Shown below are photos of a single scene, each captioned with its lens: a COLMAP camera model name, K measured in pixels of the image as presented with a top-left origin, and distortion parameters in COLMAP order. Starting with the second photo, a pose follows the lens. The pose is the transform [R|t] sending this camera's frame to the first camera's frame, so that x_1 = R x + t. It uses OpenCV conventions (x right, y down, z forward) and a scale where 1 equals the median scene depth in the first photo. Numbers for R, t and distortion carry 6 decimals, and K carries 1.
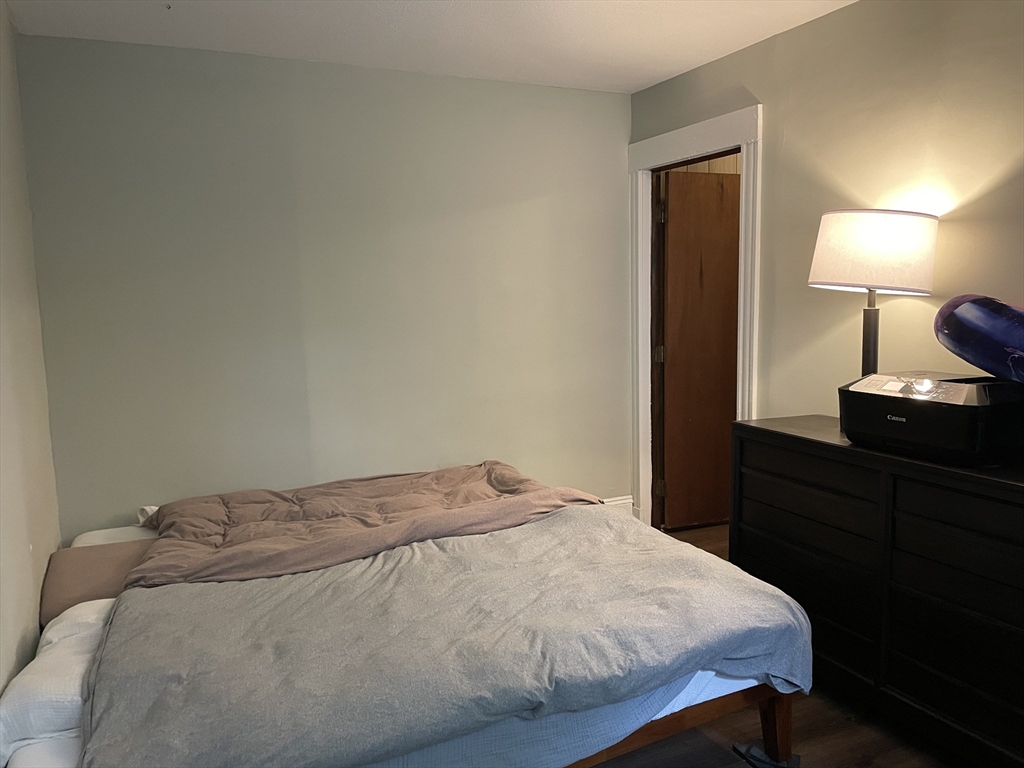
lens RADIAL K [[773.0, 0, 510.7], [0, 773.0, 385.5], [0, 0, 1]] dist [0.076024, -0.090791]
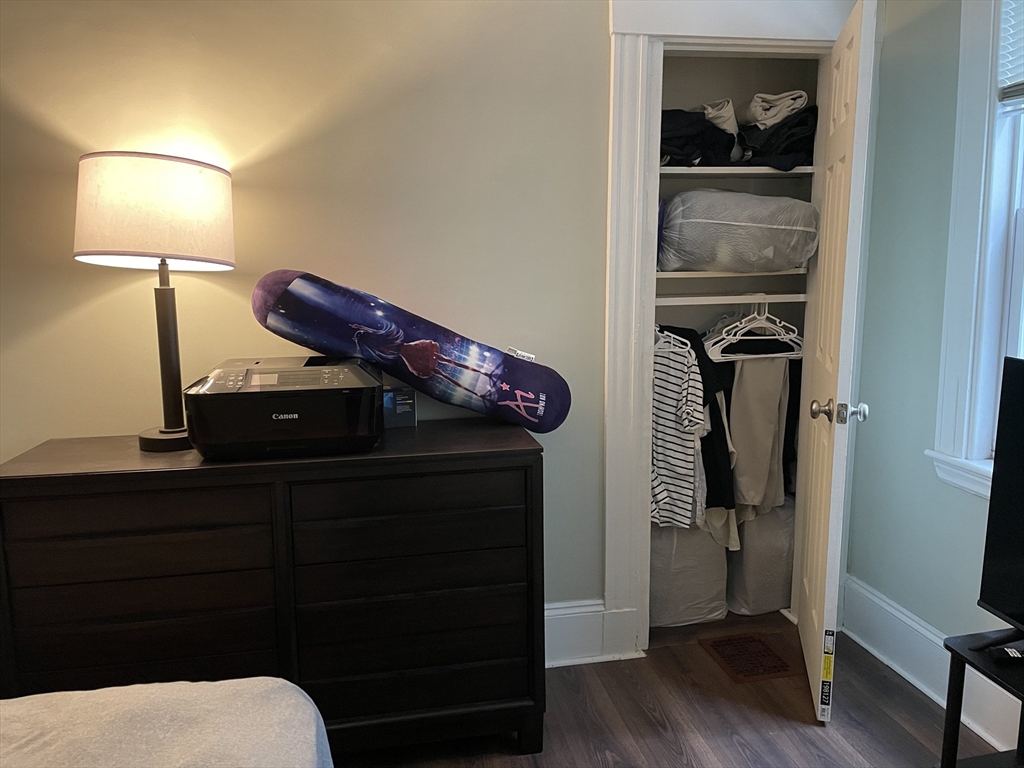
lens RADIAL K [[773.0, 0, 511.1], [0, 773.0, 378.3], [0, 0, 1]] dist [0.076024, -0.090791]
pose [[0.244863, -0.133525, 0.960319, -0.240048], [0.120559, 0.986978, 0.106491, -0.056695], [-0.962033, 0.089700, 0.257772, 0.531089]]
